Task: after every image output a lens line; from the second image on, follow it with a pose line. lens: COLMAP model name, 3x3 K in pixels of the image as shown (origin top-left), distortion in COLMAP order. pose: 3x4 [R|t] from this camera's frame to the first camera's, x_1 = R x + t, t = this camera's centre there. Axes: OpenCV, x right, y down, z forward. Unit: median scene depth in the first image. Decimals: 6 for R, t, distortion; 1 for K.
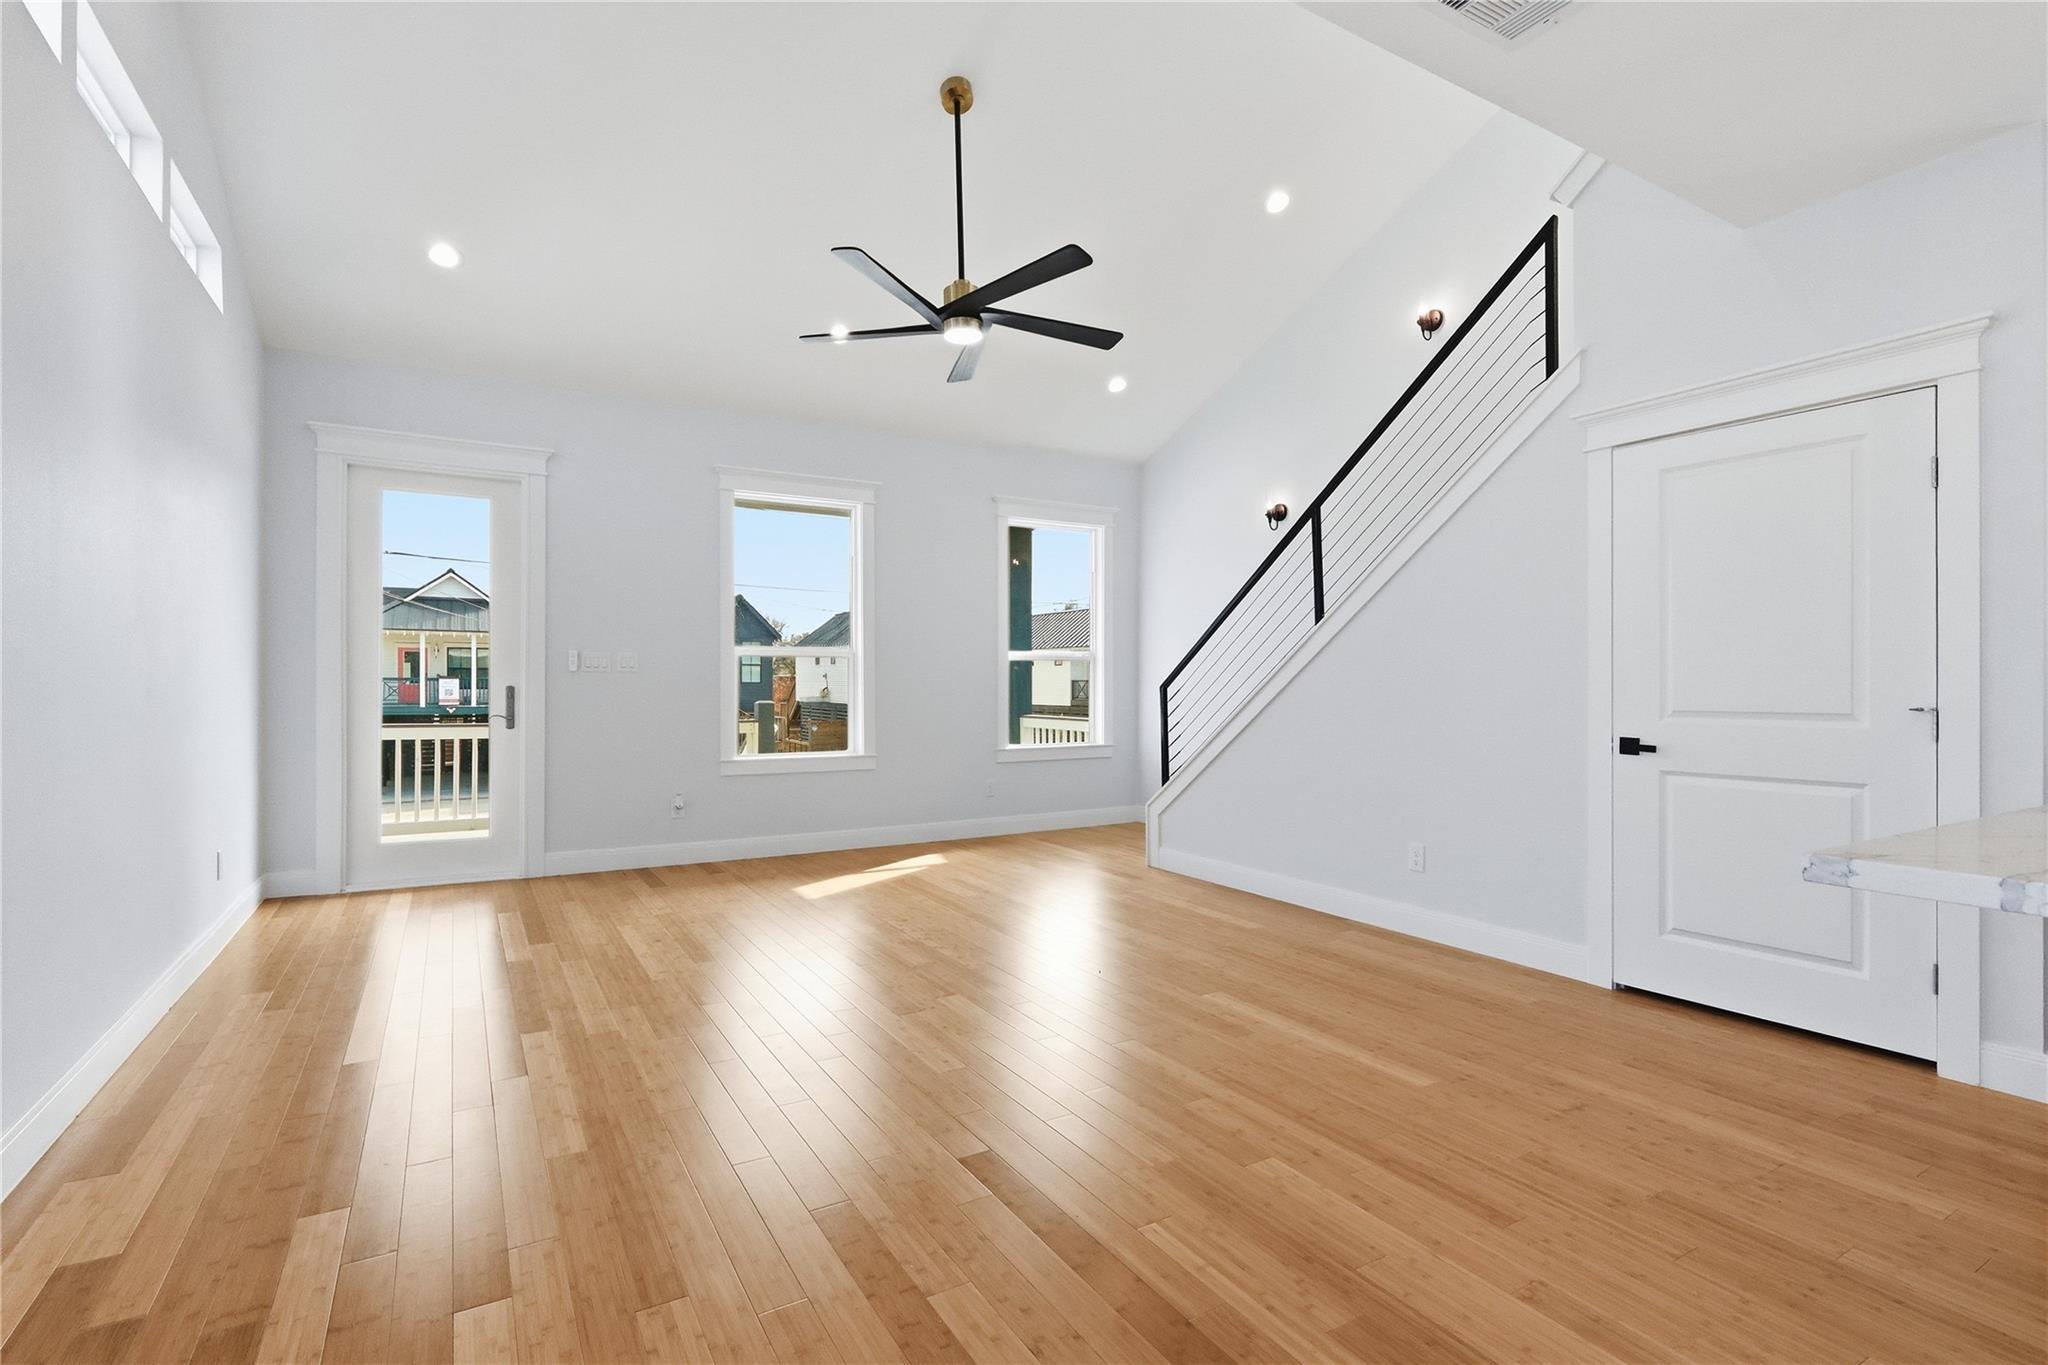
lens RADIAL K [[962.0, 0, 1029.2], [0, 962.0, 691.2], [0, 0, 1]] dist [-0.003837, -0.001113]
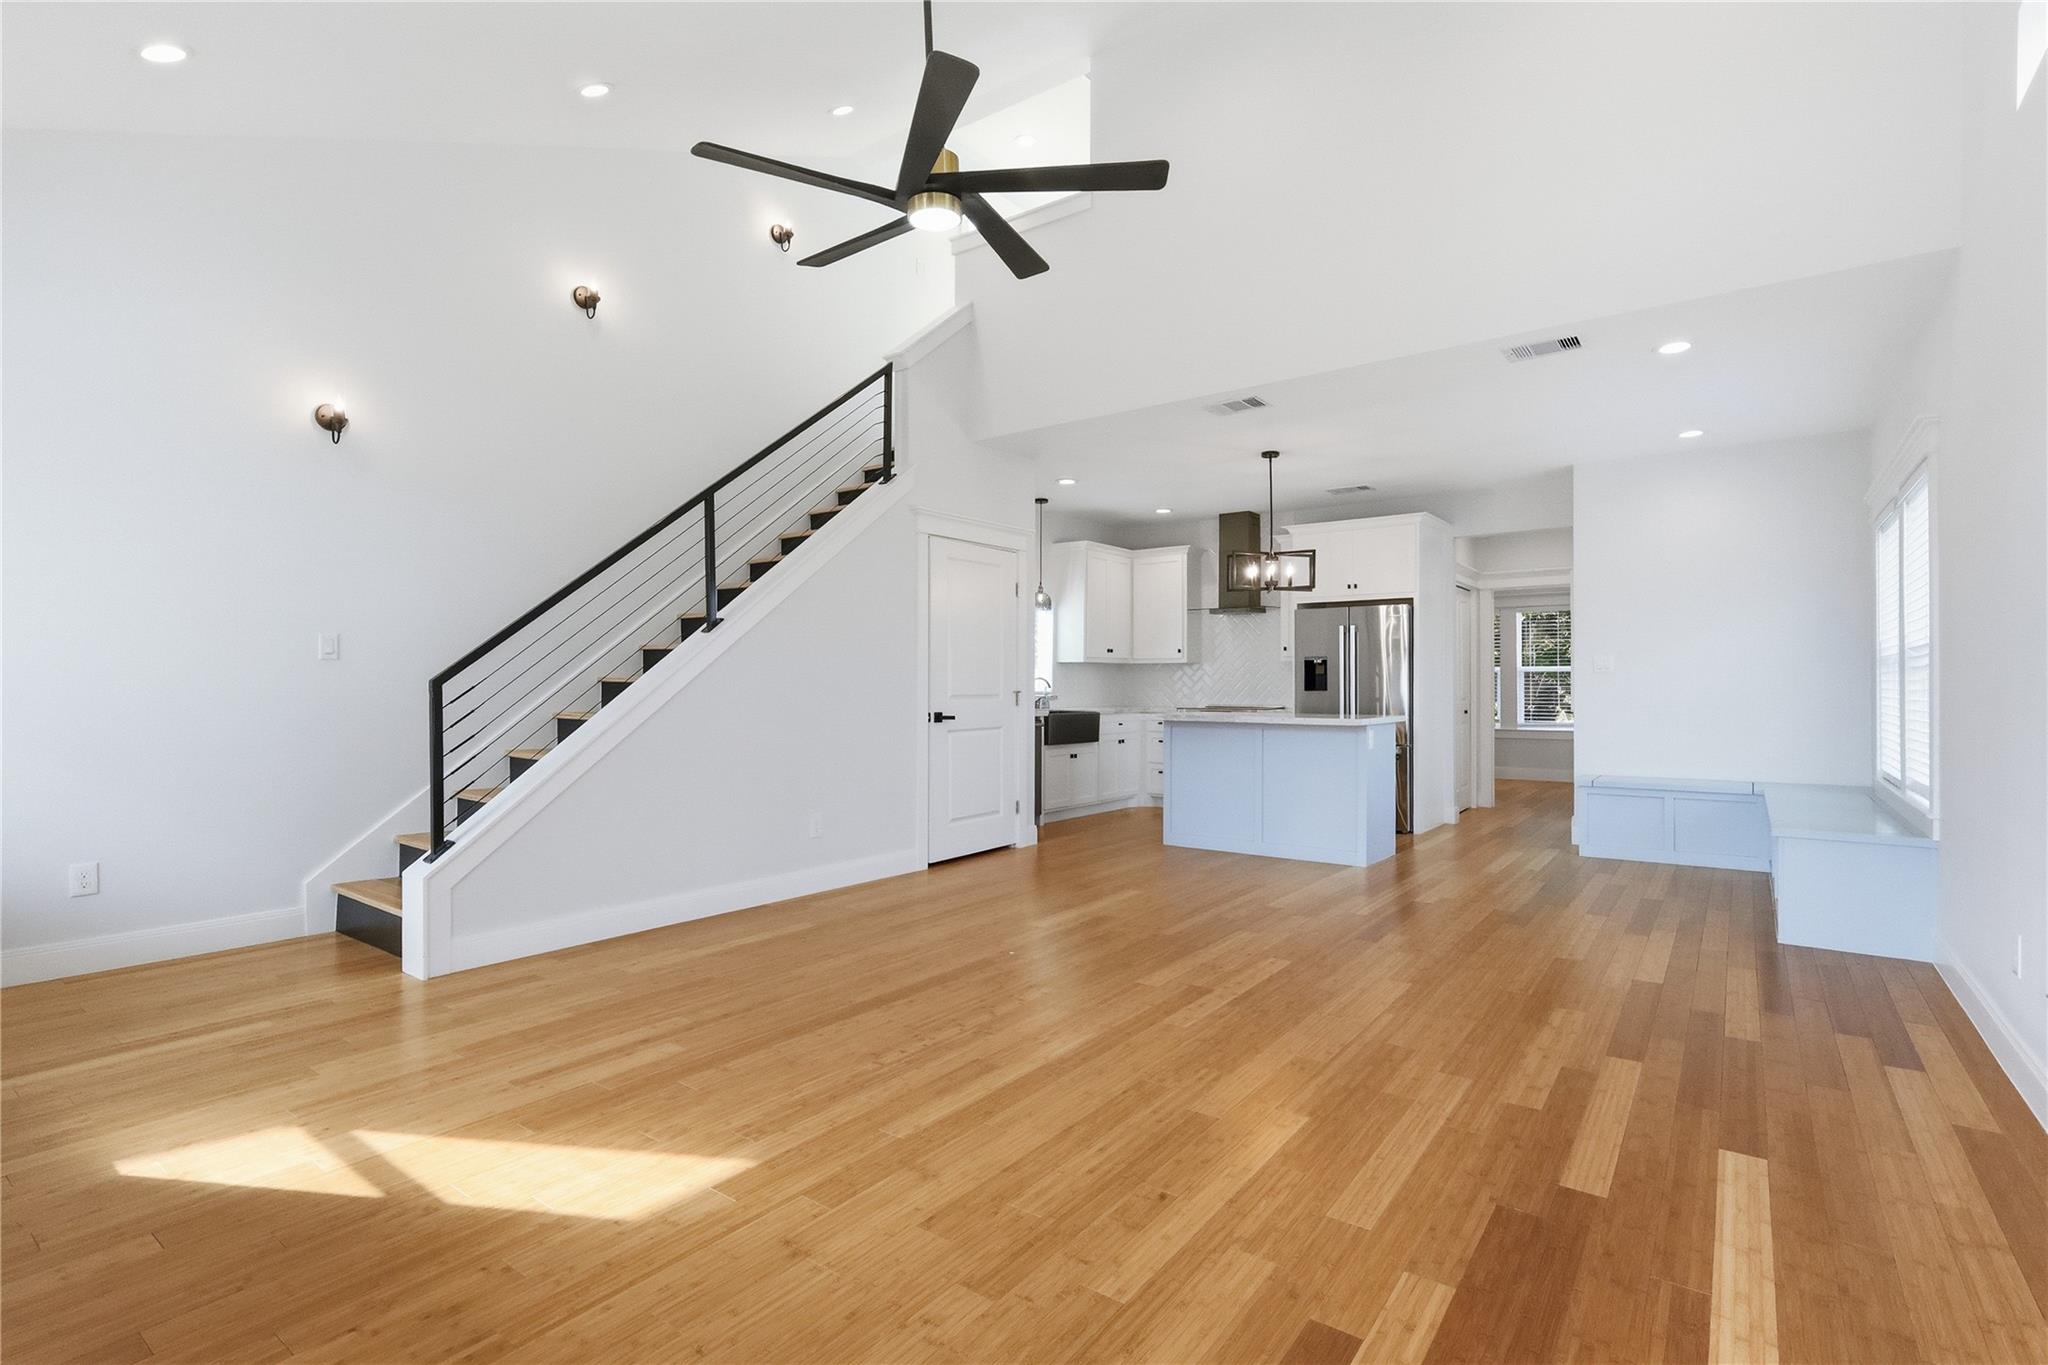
lens RADIAL K [[973.2, 0, 1014.5], [0, 973.2, 682.1], [0, 0, 1]] dist [0.000634, -0.000191]
pose [[-0.380663, -0.001033, 0.924713, -0.813786], [0.004079, 0.999988, 0.002797, -0.006792], [-0.924705, 0.004837, -0.380654, 1.251128]]
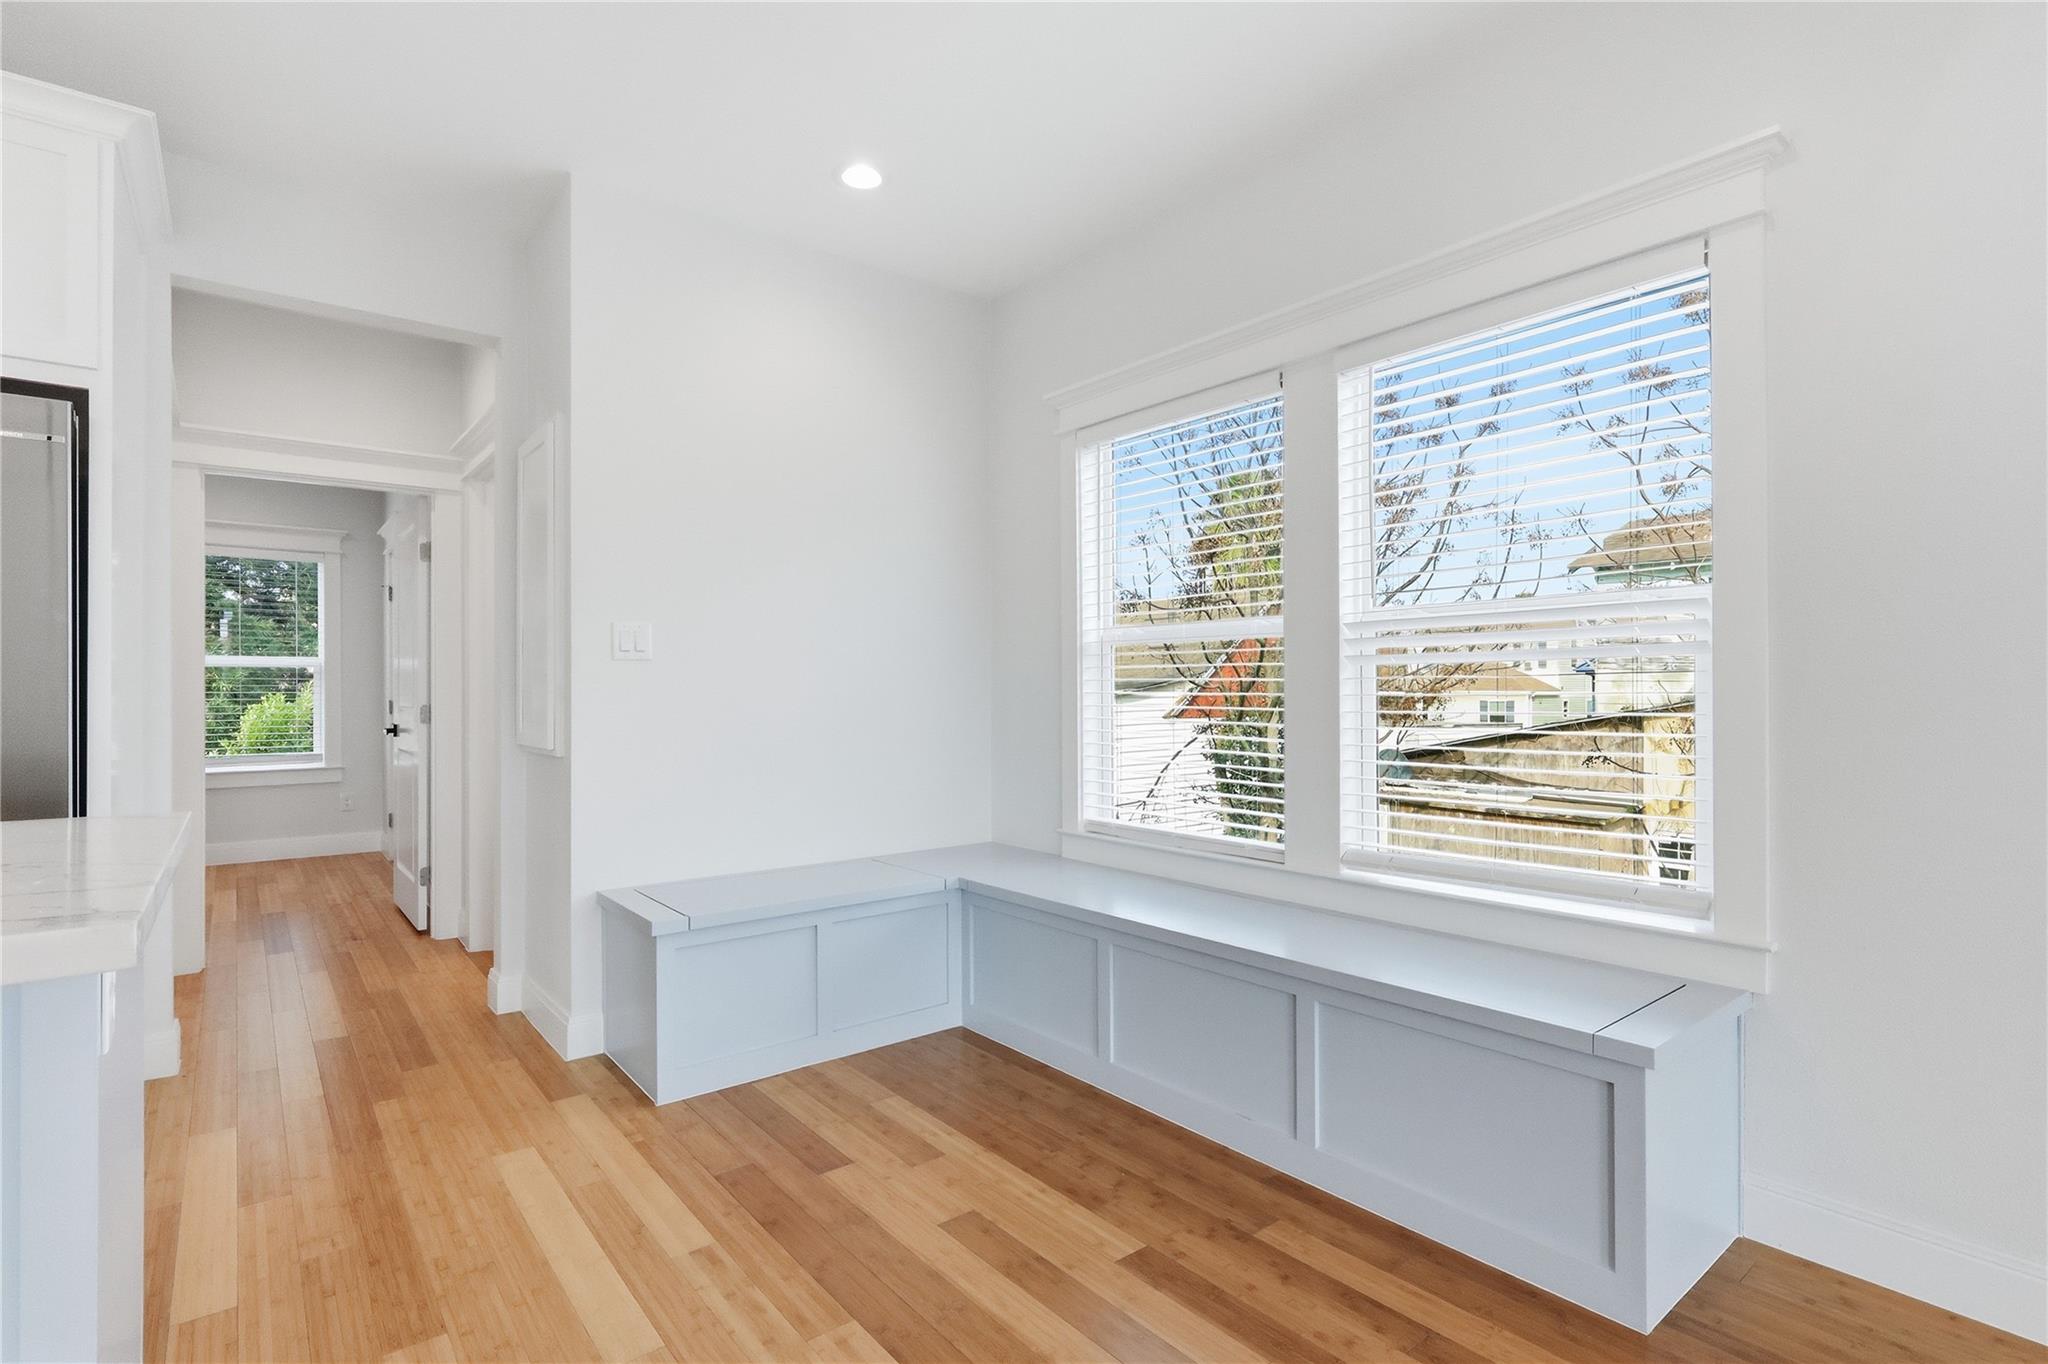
lens RADIAL K [[973.2, 0, 1014.5], [0, 973.2, 681.6], [0, 0, 1]] dist [0.000634, -0.000191]
pose [[-0.990653, -0.004023, -0.136346, 0.110287], [-0.003106, 0.999971, -0.006940, 0.006113], [0.136370, -0.006452, -0.990637, 0.511361]]
